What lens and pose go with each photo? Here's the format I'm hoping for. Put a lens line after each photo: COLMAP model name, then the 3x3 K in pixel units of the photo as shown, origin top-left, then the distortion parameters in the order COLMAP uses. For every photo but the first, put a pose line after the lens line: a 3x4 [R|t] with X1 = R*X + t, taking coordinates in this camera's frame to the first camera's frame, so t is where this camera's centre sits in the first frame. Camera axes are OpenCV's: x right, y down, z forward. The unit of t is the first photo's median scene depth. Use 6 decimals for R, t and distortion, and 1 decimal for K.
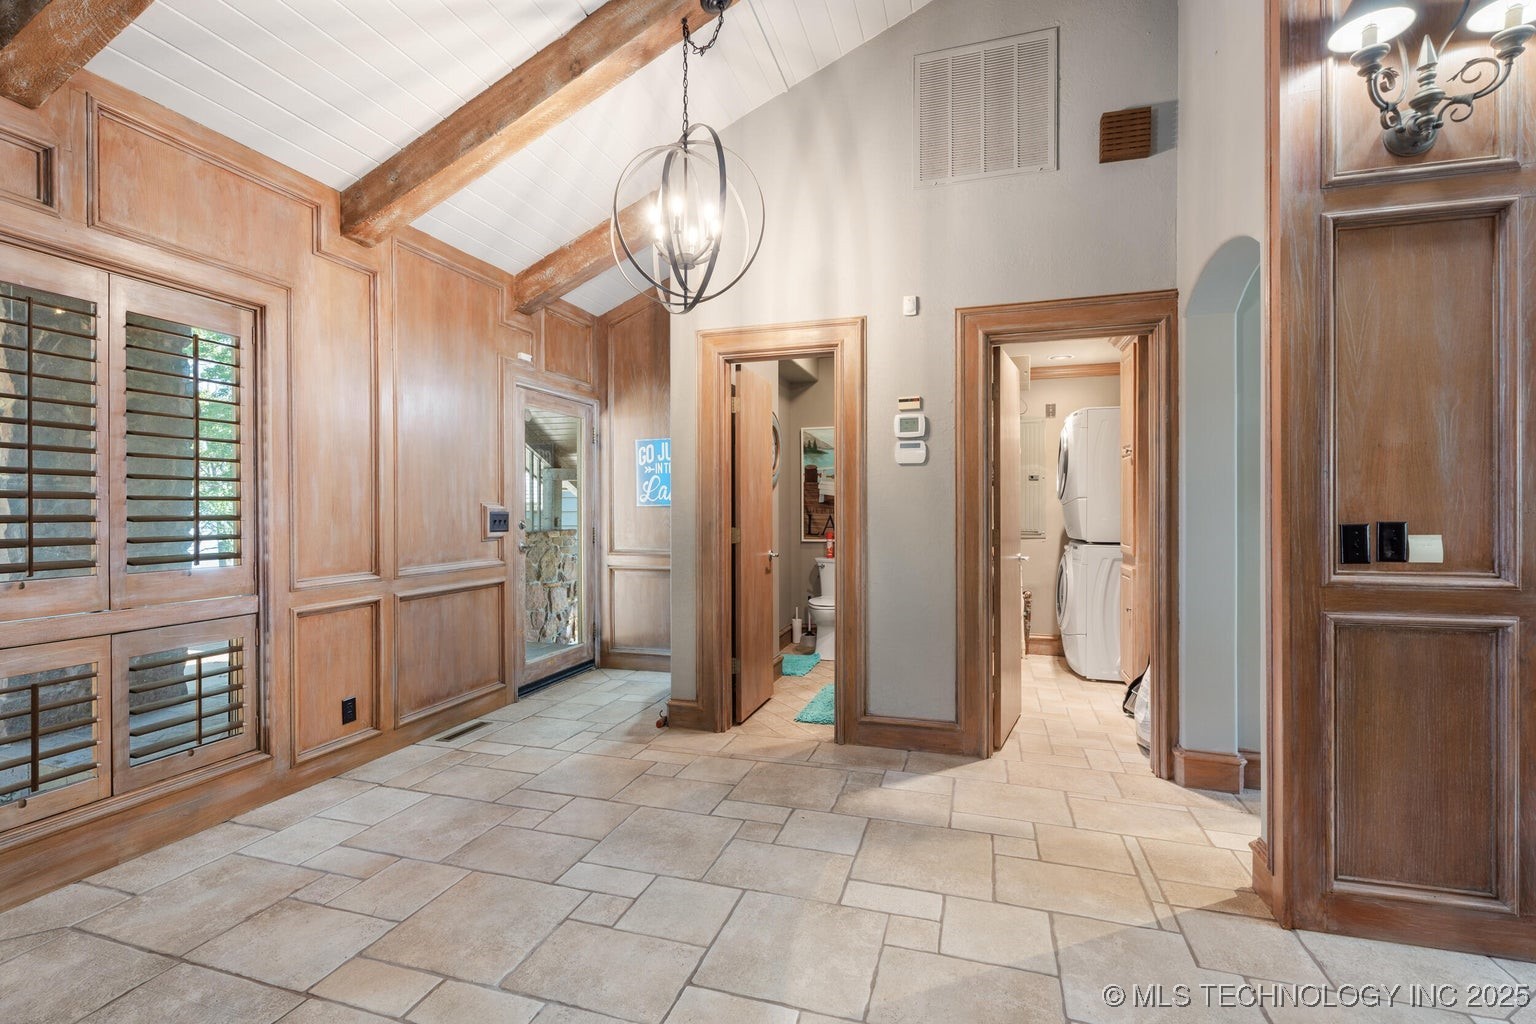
lens RADIAL K [[691.8, 0, 771.7], [0, 691.8, 515.6], [0, 0, 1]] dist [0.001017, -0.000130]
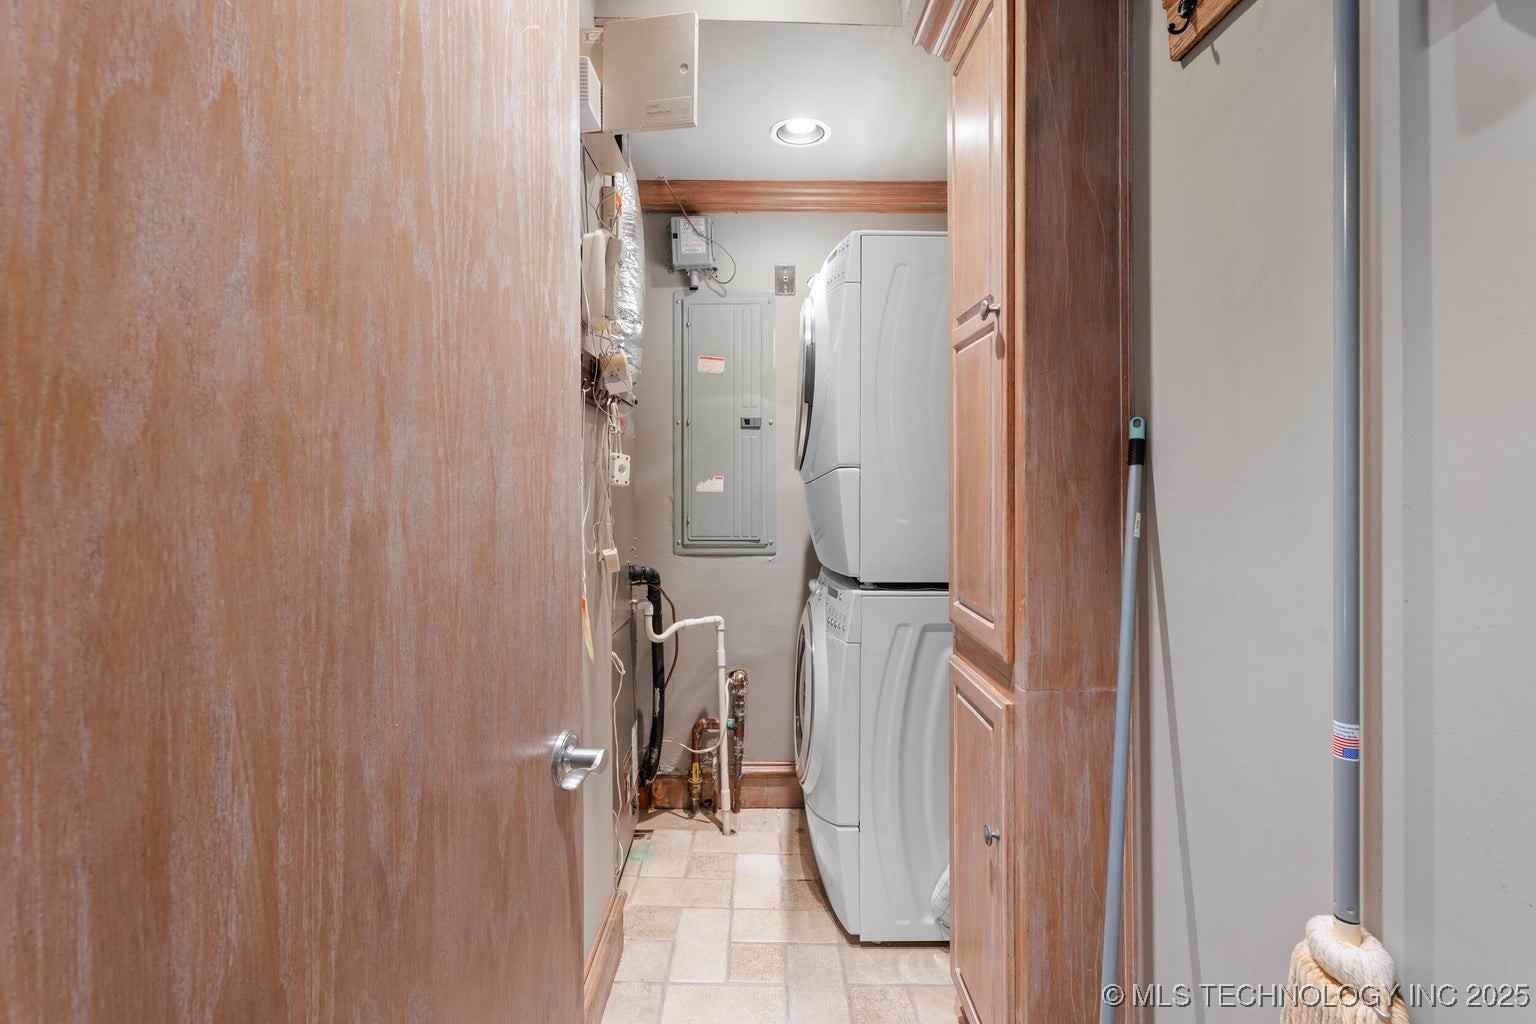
lens RADIAL K [[707.7, 0, 767.1], [0, 707.7, 478.8], [0, 0, 1]] dist [0.000515, -0.000016]
pose [[0.951851, 0.001462, 0.306559, 0.244478], [0.002075, 0.999935, -0.011211, -0.012384], [-0.306555, 0.011307, 0.951786, 0.548856]]
